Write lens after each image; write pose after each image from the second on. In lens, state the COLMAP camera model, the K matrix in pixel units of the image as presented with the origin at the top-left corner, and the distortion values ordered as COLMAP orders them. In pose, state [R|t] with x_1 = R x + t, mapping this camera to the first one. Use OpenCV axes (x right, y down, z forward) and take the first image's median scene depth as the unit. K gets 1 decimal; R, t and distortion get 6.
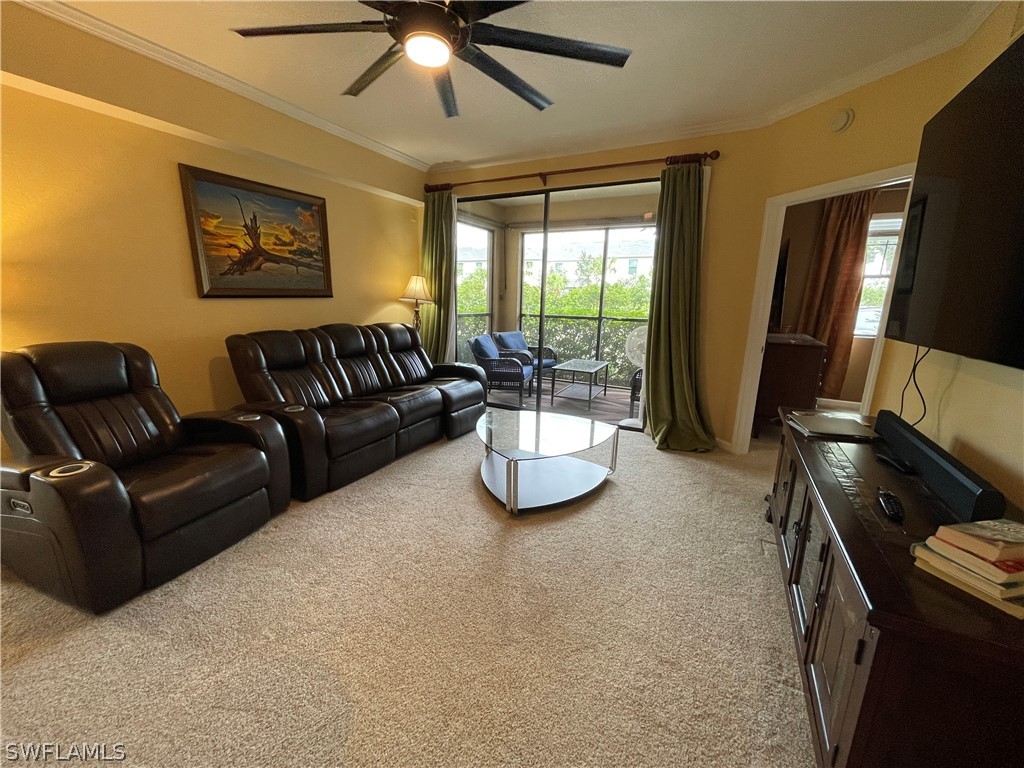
lens RADIAL K [[413.5, 0, 508.2], [0, 413.5, 386.4], [0, 0, 1]] dist [-0.012386, 0.004677]
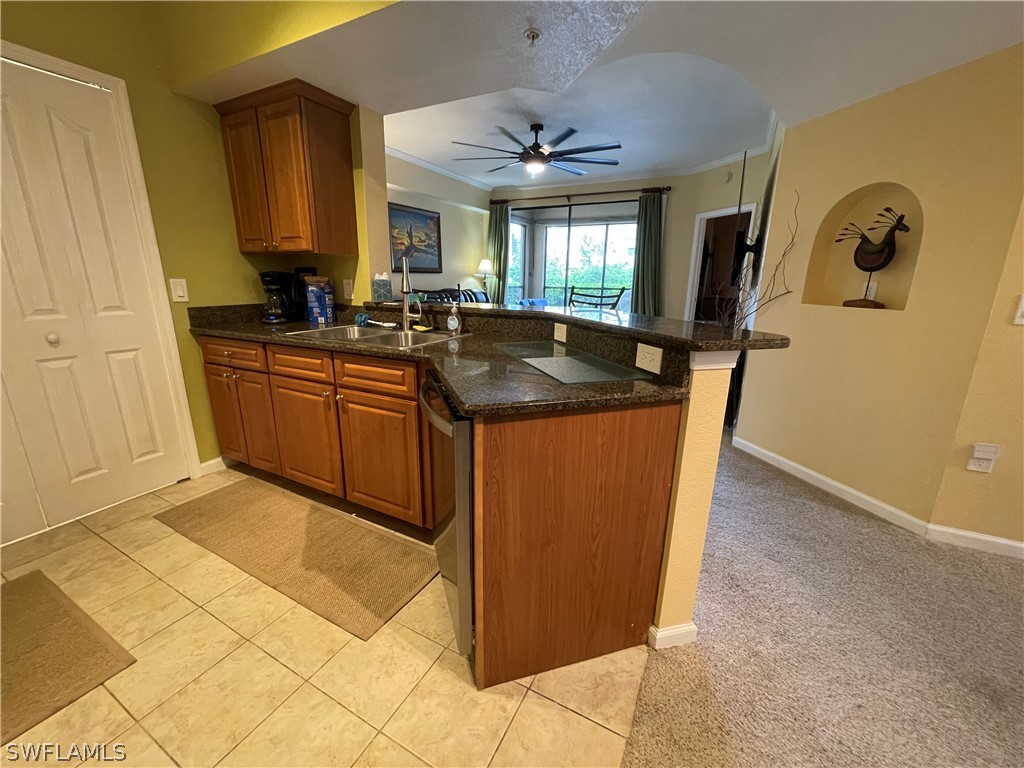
lens RADIAL K [[414.0, 0, 508.2], [0, 414.0, 385.7], [0, 0, 1]] dist [-0.000038, 0.000712]
pose [[0.999962, -0.008738, -0.000795, -0.165202], [0.008762, 0.999208, 0.038809, 0.178561], [0.000455, -0.038815, 0.999246, -0.693955]]
